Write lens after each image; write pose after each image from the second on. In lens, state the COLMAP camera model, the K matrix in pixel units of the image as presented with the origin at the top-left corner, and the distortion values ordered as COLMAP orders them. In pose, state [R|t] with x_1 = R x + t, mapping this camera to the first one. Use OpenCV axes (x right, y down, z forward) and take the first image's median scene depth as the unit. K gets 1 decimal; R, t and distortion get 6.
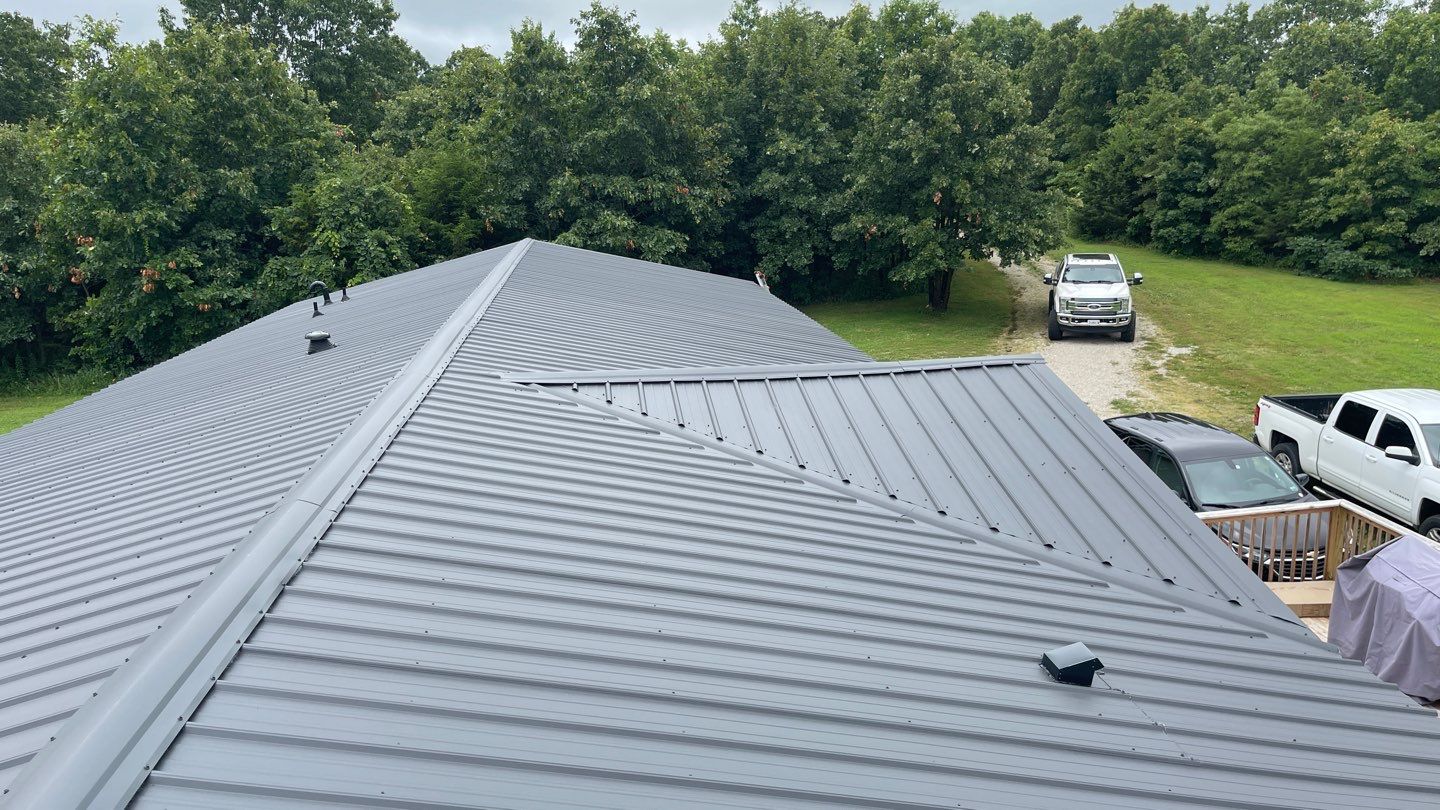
lens RADIAL K [[1083.9, 0, 720.0], [0, 1083.9, 405.0], [0, 0, 1]] dist [0.001678, -0.001953]
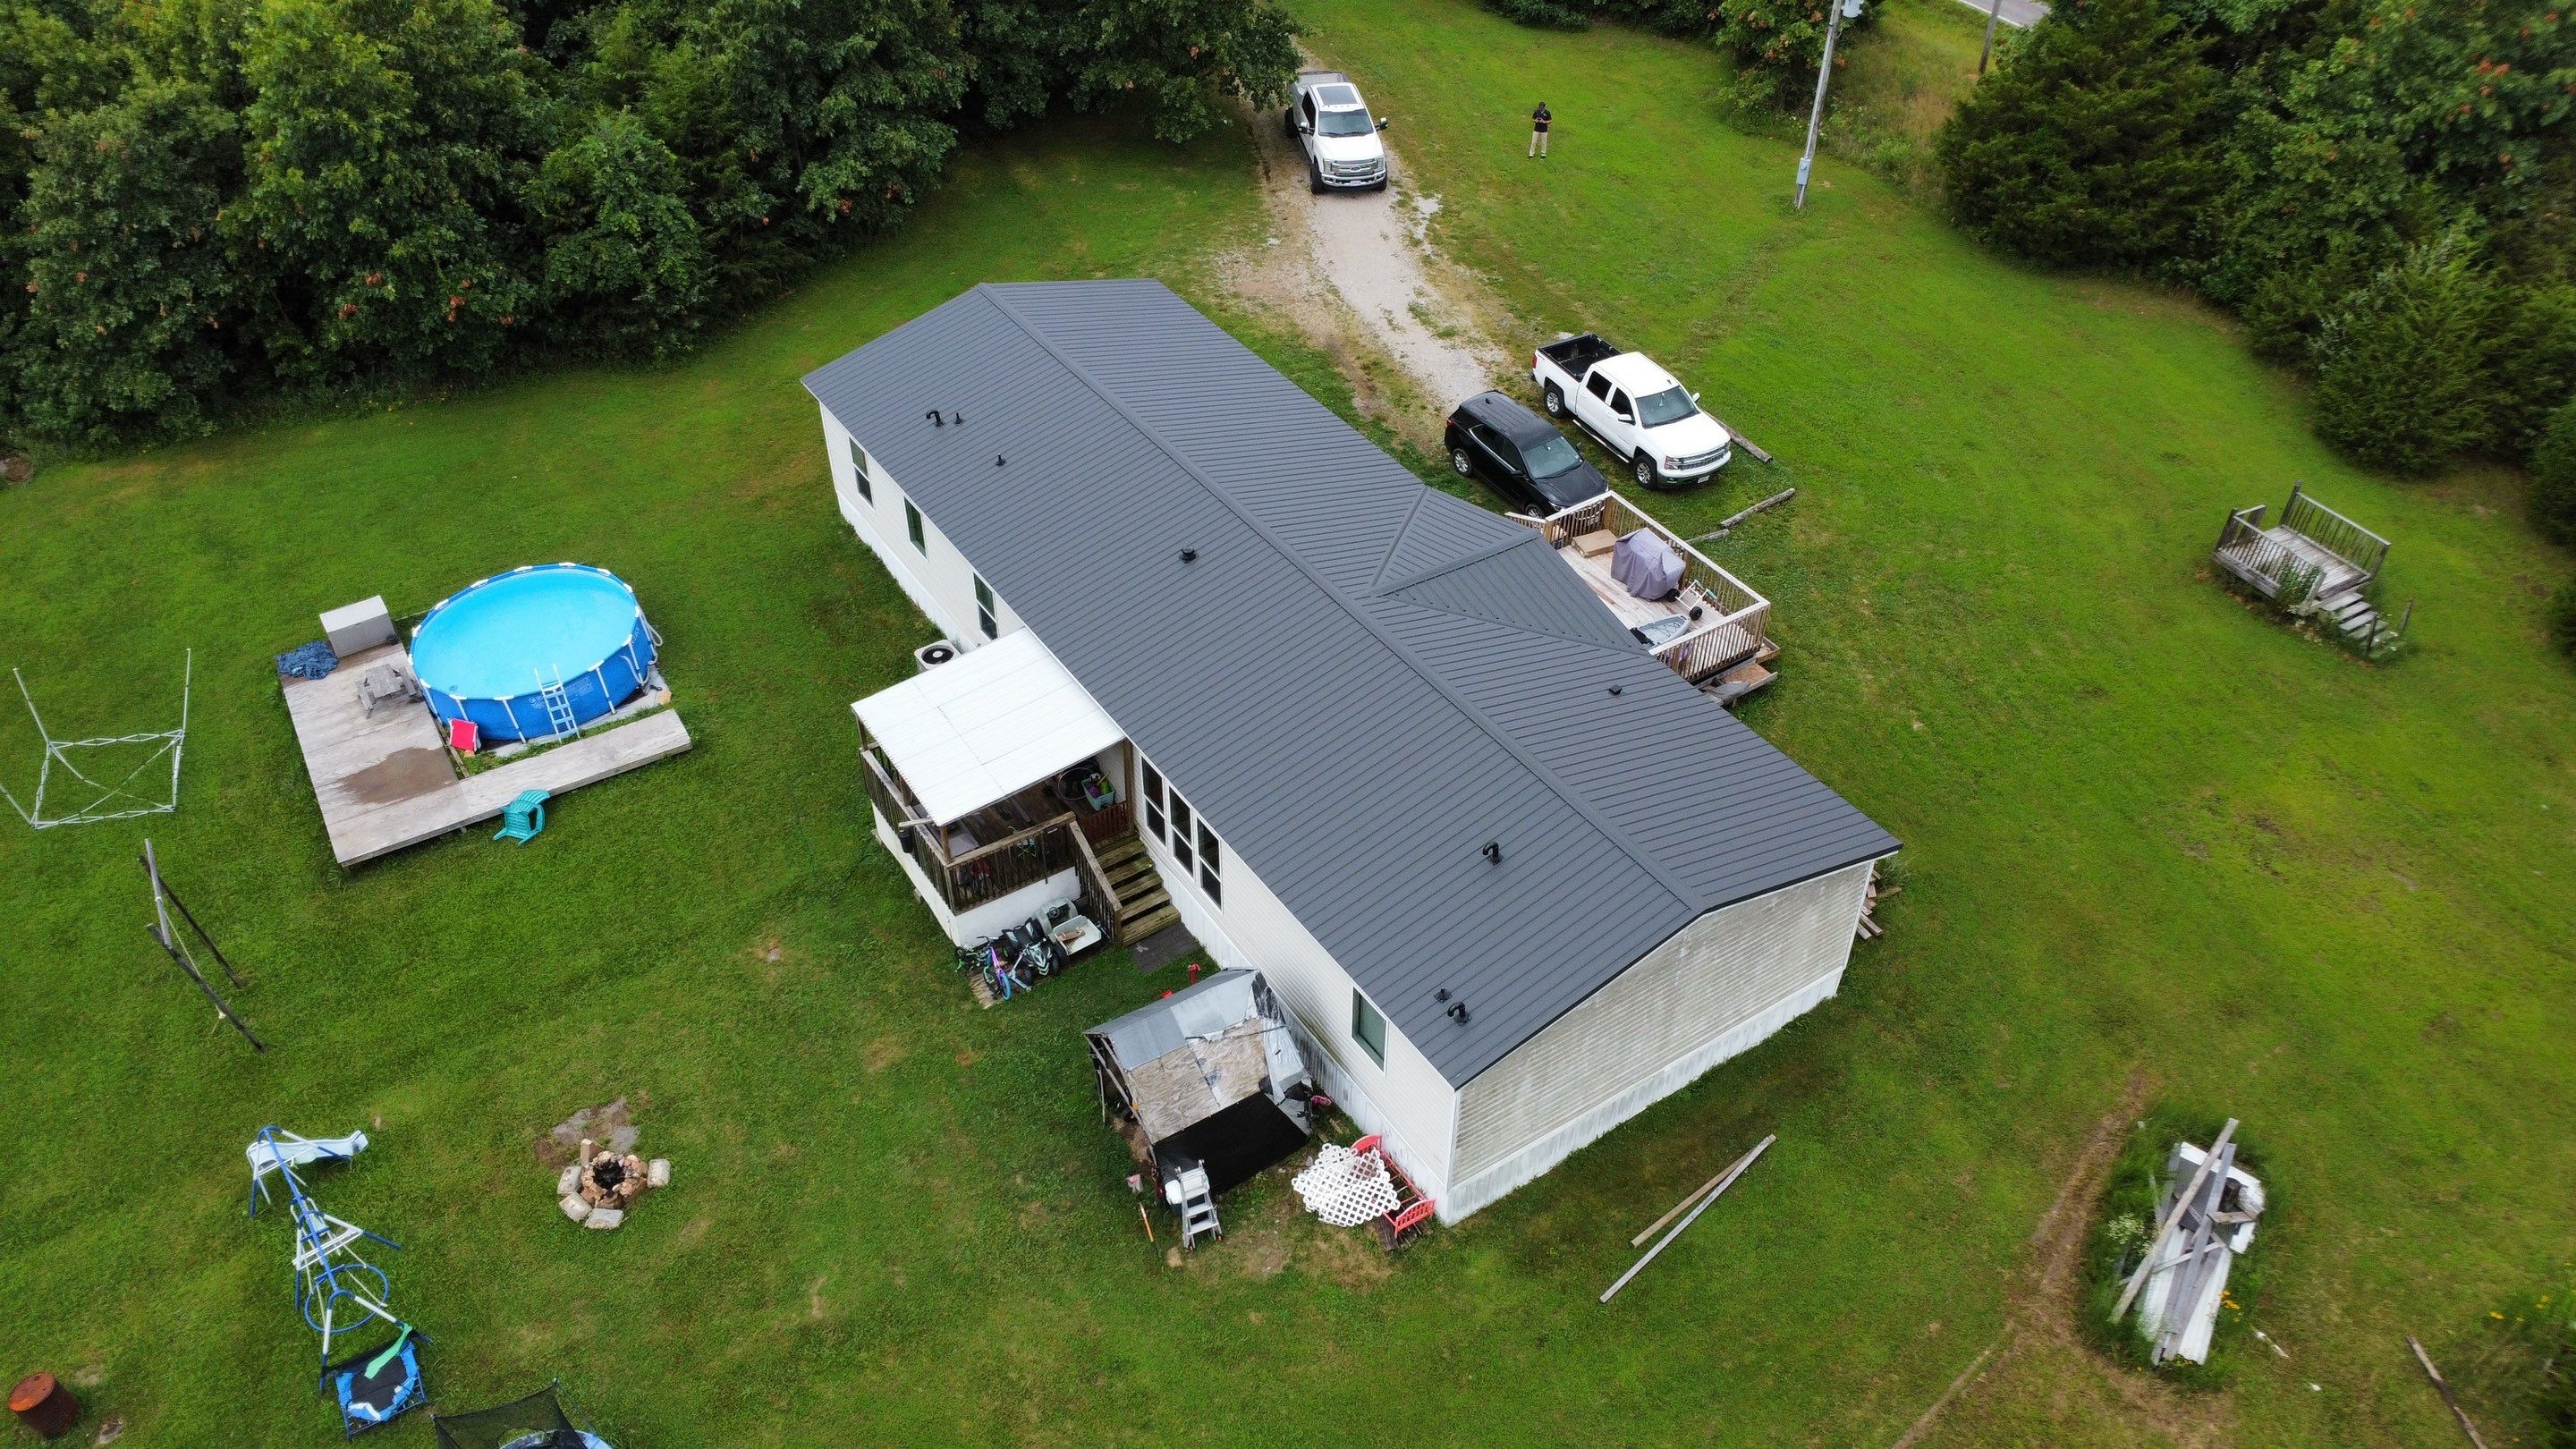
lens RADIAL K [[1939.1, 0, 1288.0], [0, 1939.1, 724.5], [0, 0, 1]] dist [0.001678, -0.001953]
pose [[0.889297, -0.257117, 0.378208, -0.653144], [0.053595, 0.879886, 0.472152, -0.579483], [-0.454178, -0.399613, 0.796261, -0.805349]]
